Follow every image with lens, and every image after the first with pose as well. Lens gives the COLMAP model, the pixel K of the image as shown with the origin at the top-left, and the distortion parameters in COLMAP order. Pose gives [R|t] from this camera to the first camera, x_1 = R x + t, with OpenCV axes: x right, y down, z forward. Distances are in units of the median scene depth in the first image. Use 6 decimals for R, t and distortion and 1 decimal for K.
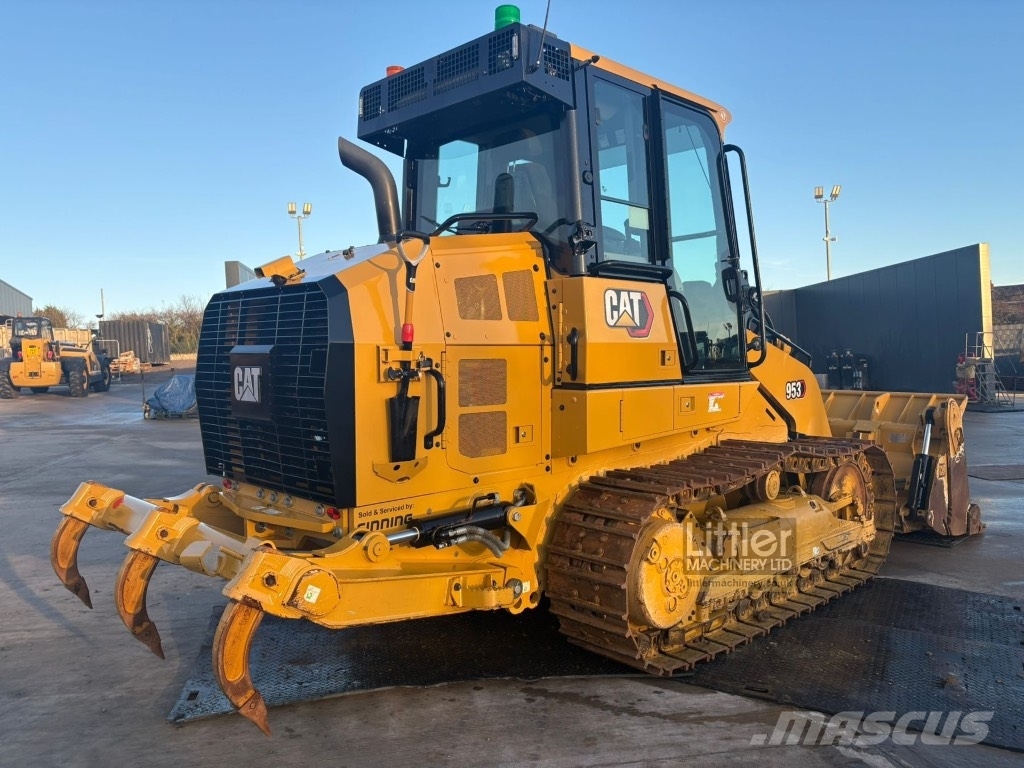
lens RADIAL K [[776.3, 0, 517.2], [0, 776.3, 381.8], [0, 0, 1]] dist [0.058733, -0.055601]
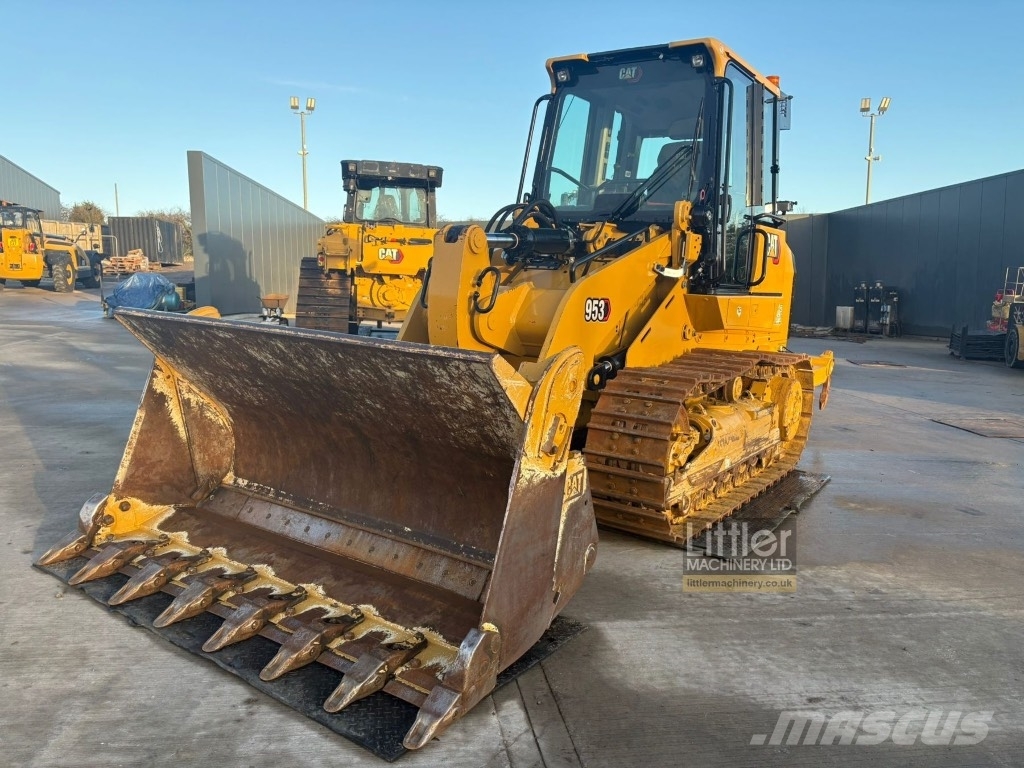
lens RADIAL K [[776.3, 0, 525.5], [0, 776.3, 380.0], [0, 0, 1]] dist [0.058733, -0.055601]
pose [[0.997314, 0.053800, -0.049703, 0.466202], [-0.048577, 0.993709, 0.100910, 0.008084], [0.054819, -0.098224, 0.993653, 0.405028]]
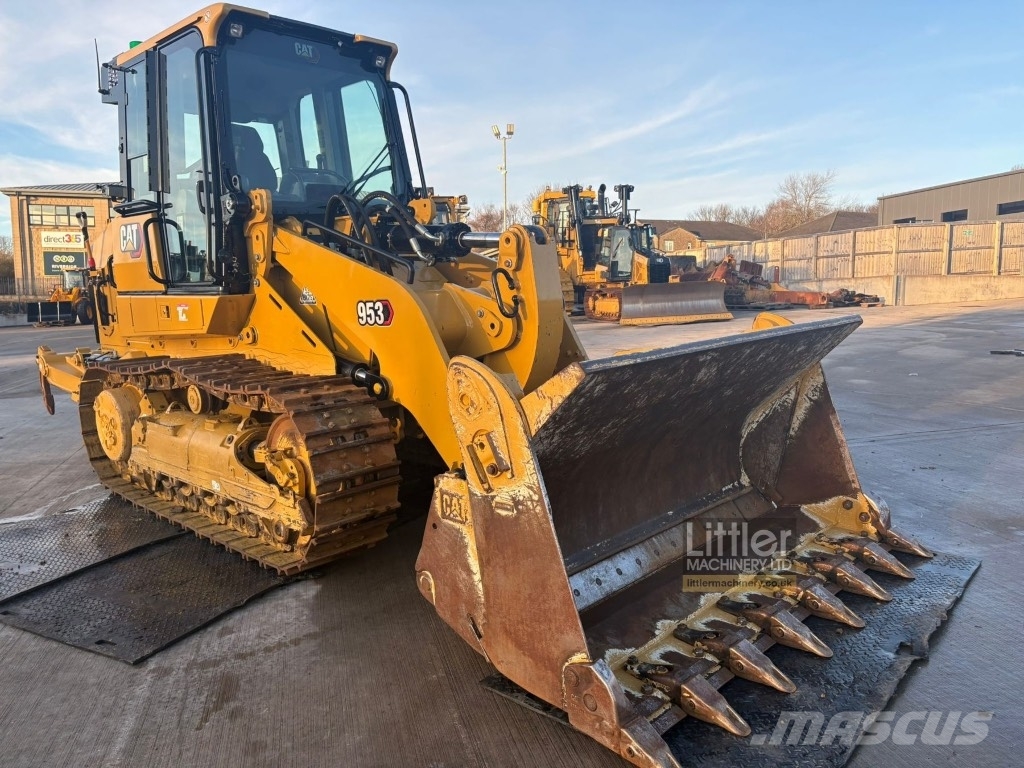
lens RADIAL K [[776.3, 0, 518.0], [0, 776.3, 386.2], [0, 0, 1]] dist [0.058733, -0.055601]
pose [[0.032095, 0.151466, -0.987941, 1.519995], [-0.004205, 0.988462, 0.151410, -0.044950], [0.999476, -0.000705, 0.032362, 1.575955]]
